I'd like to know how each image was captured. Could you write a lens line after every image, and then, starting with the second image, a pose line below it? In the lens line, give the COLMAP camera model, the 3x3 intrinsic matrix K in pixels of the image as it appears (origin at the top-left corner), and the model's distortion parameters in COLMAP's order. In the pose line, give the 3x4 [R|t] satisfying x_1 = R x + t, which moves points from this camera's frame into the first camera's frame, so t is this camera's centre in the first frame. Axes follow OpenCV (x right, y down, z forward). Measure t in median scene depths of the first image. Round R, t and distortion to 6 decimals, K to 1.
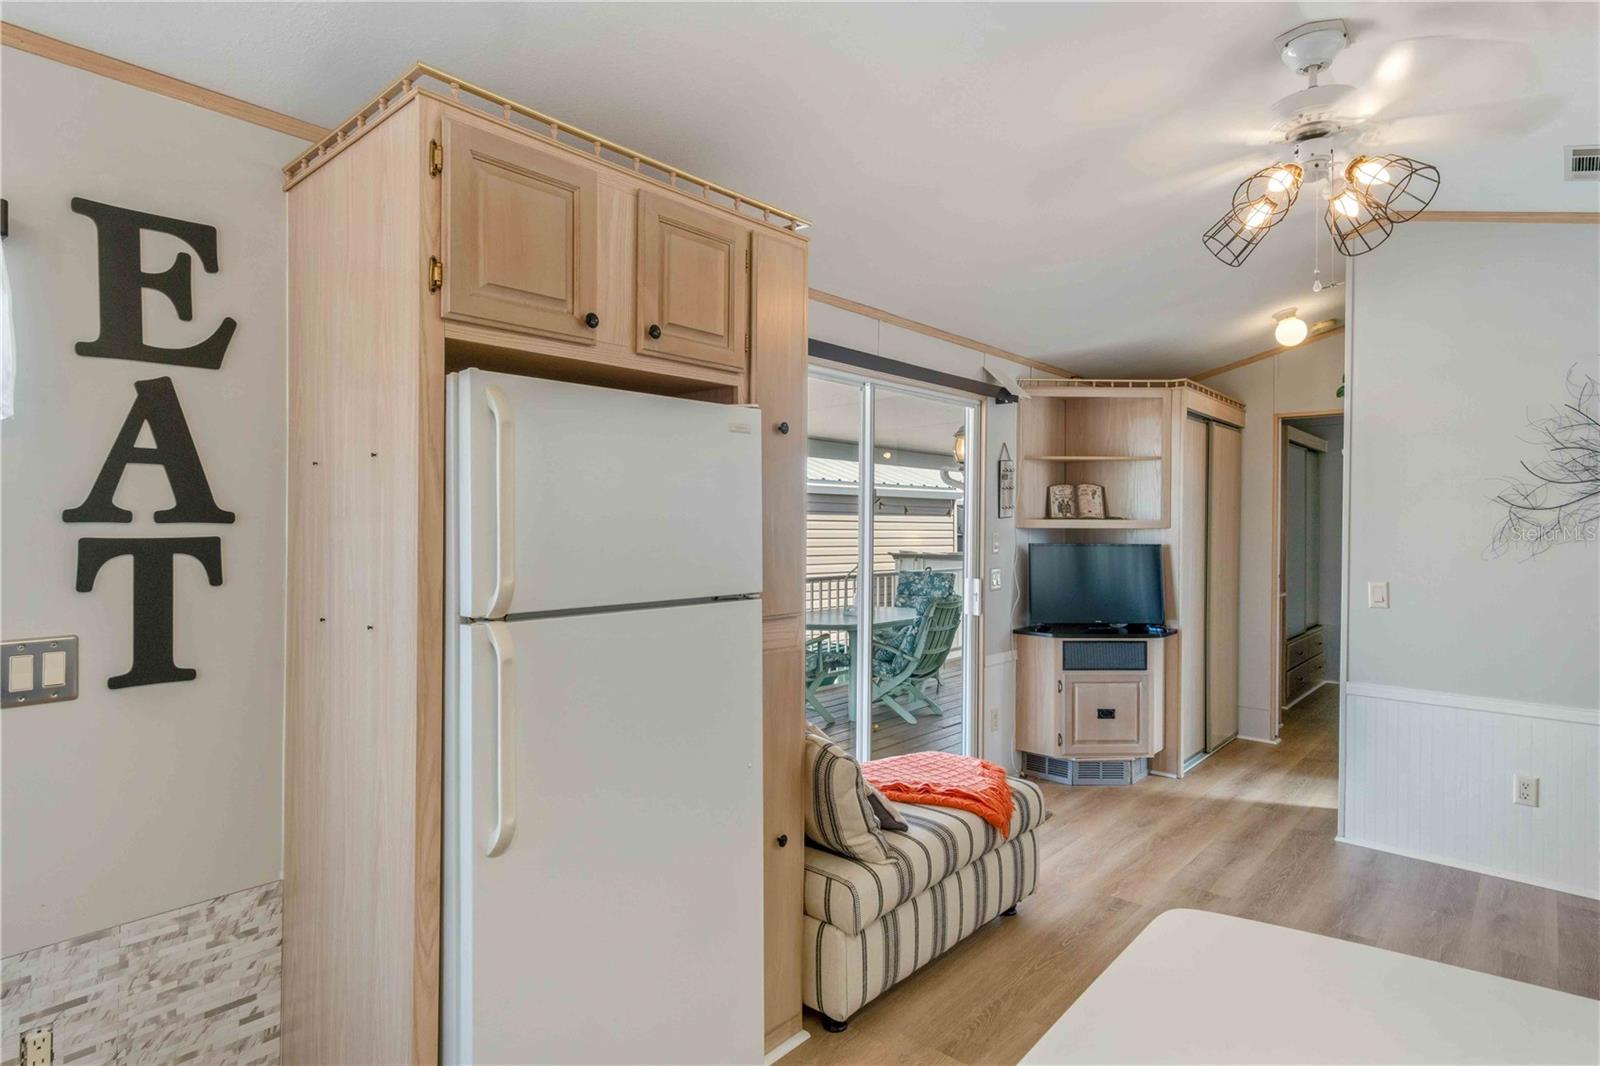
lens RADIAL K [[847.5, 0, 801.0], [0, 847.5, 522.2], [0, 0, 1]] dist [0.003782, 0.002970]
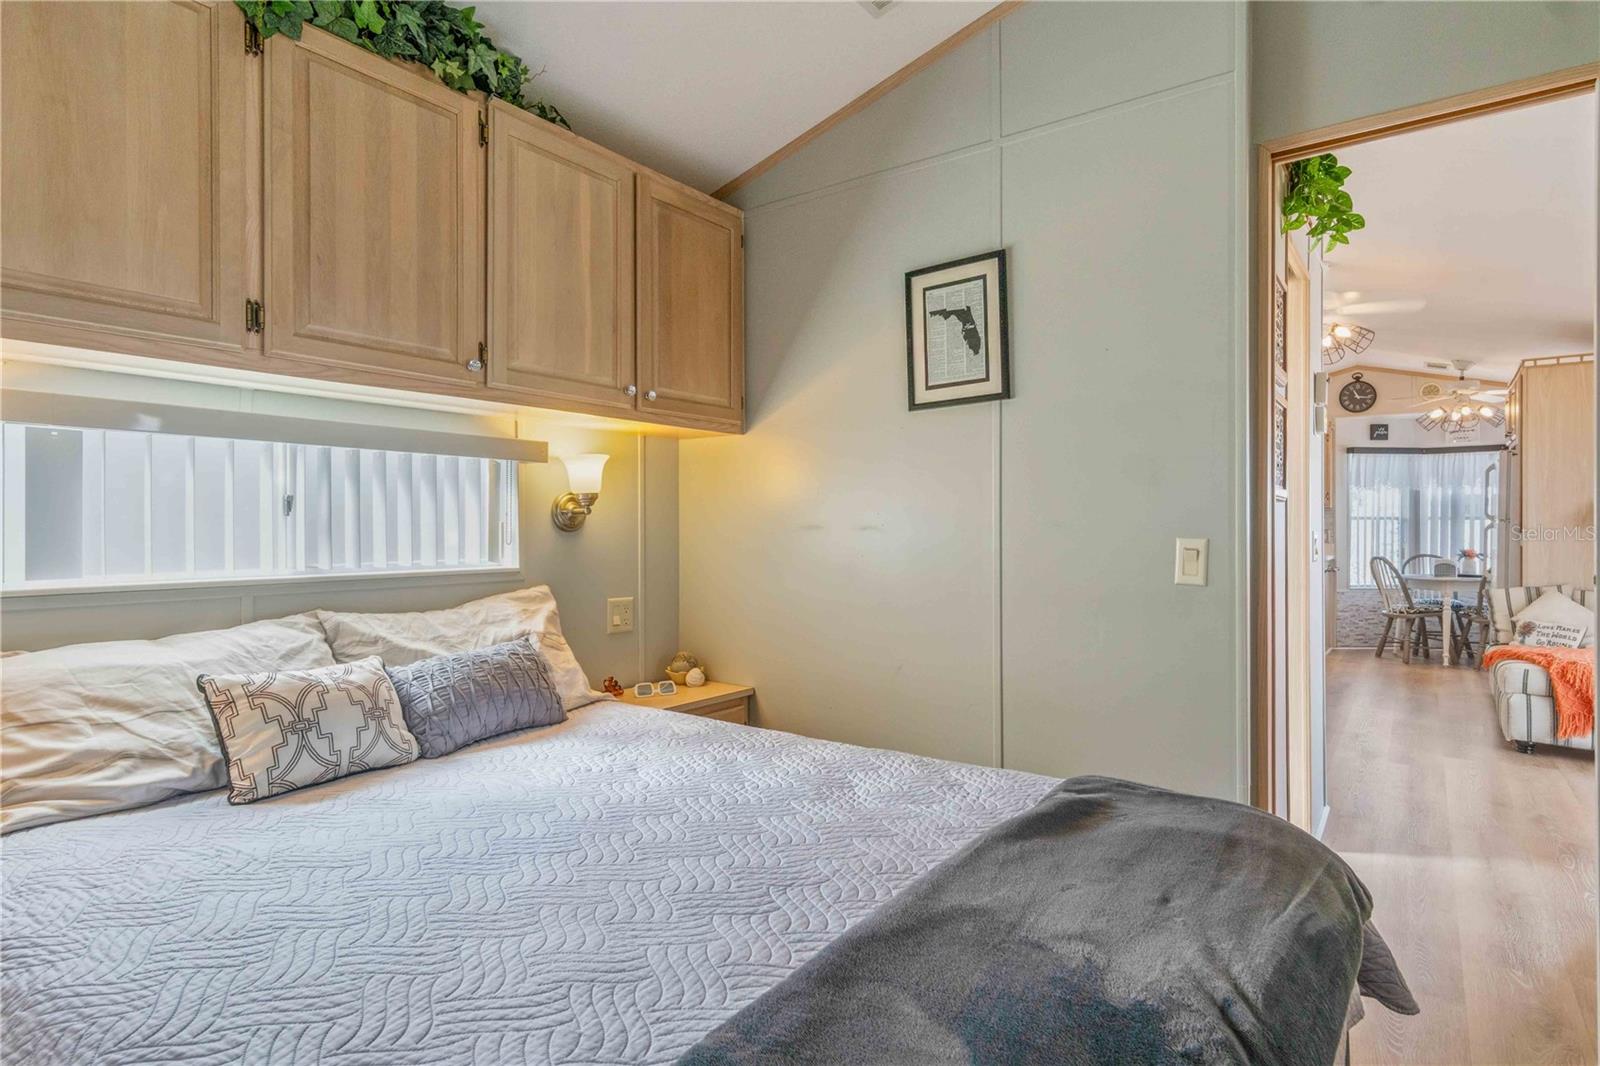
lens RADIAL K [[847.5, 0, 797.4], [0, 847.5, 531.6], [0, 0, 1]] dist [0.003782, 0.002970]
pose [[-0.996379, -0.006619, -0.084766, 1.401383], [-0.006874, 0.999973, 0.002717, 0.075499], [0.084745, 0.003290, -0.996397, 2.042051]]
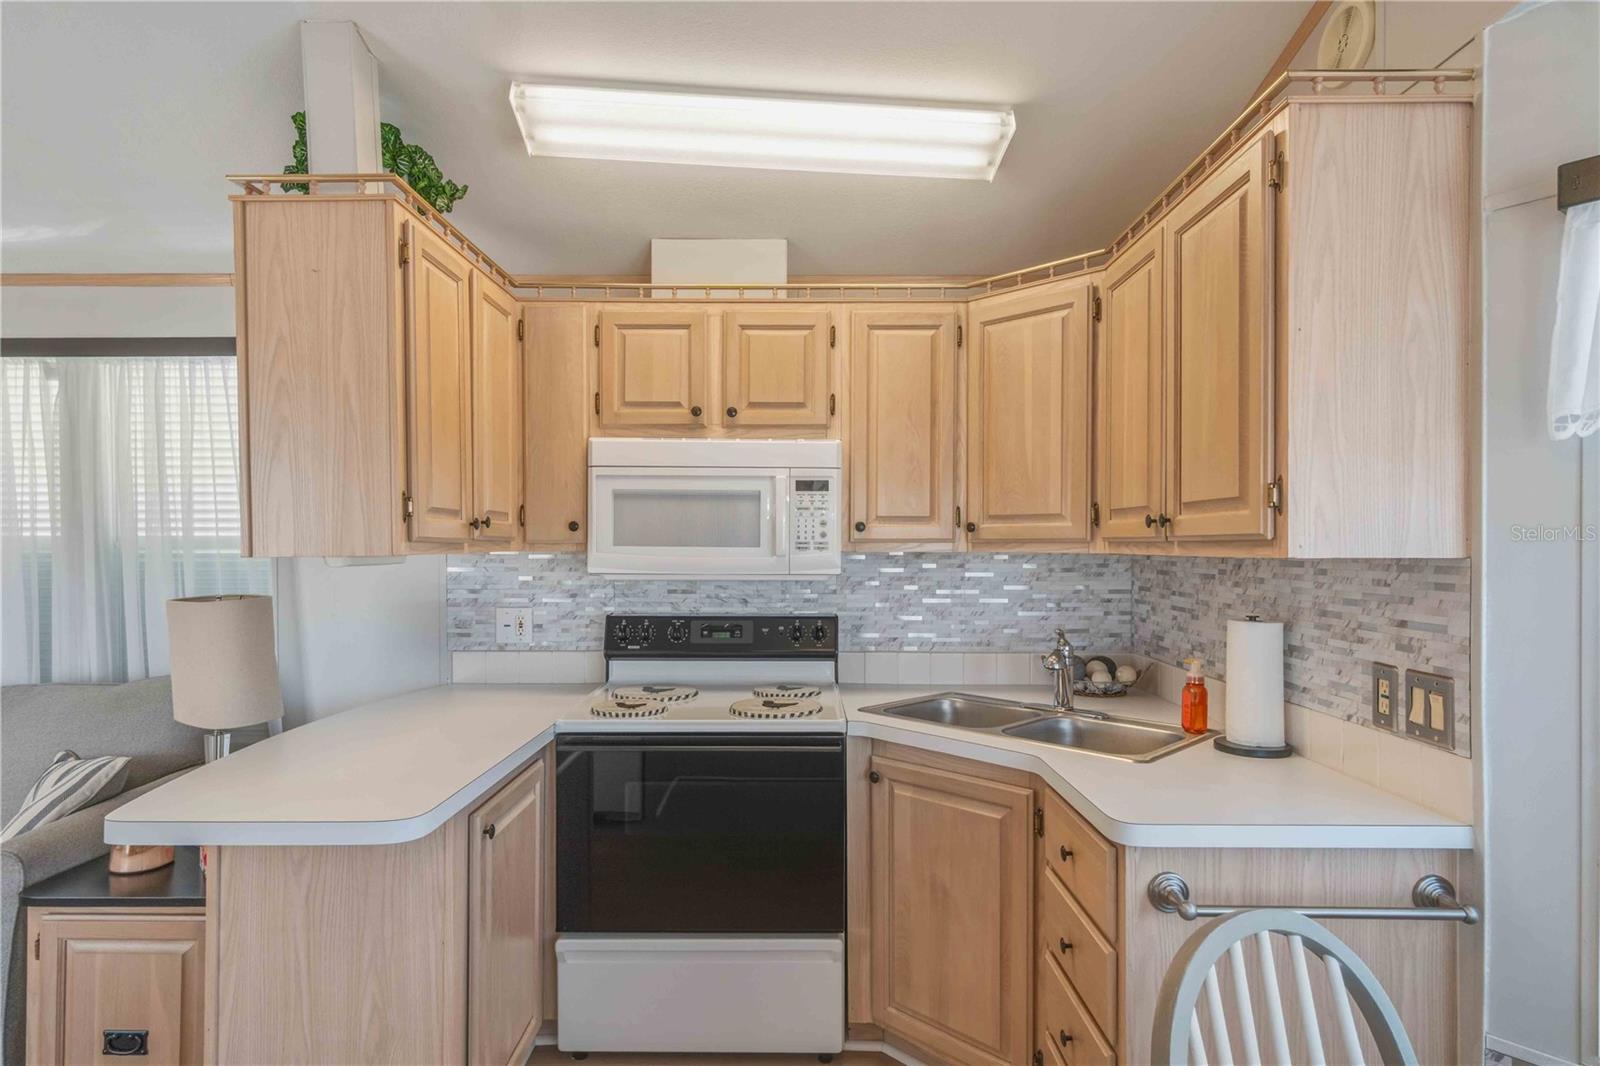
lens RADIAL K [[847.5, 0, 796.3], [0, 847.5, 554.2], [0, 0, 1]] dist [0.003782, 0.002970]
pose [[-0.660772, -0.014777, 0.750442, -0.393909], [-0.002829, 0.999848, 0.017197, -0.001464], [-0.750582, 0.009240, -0.660713, 0.315945]]
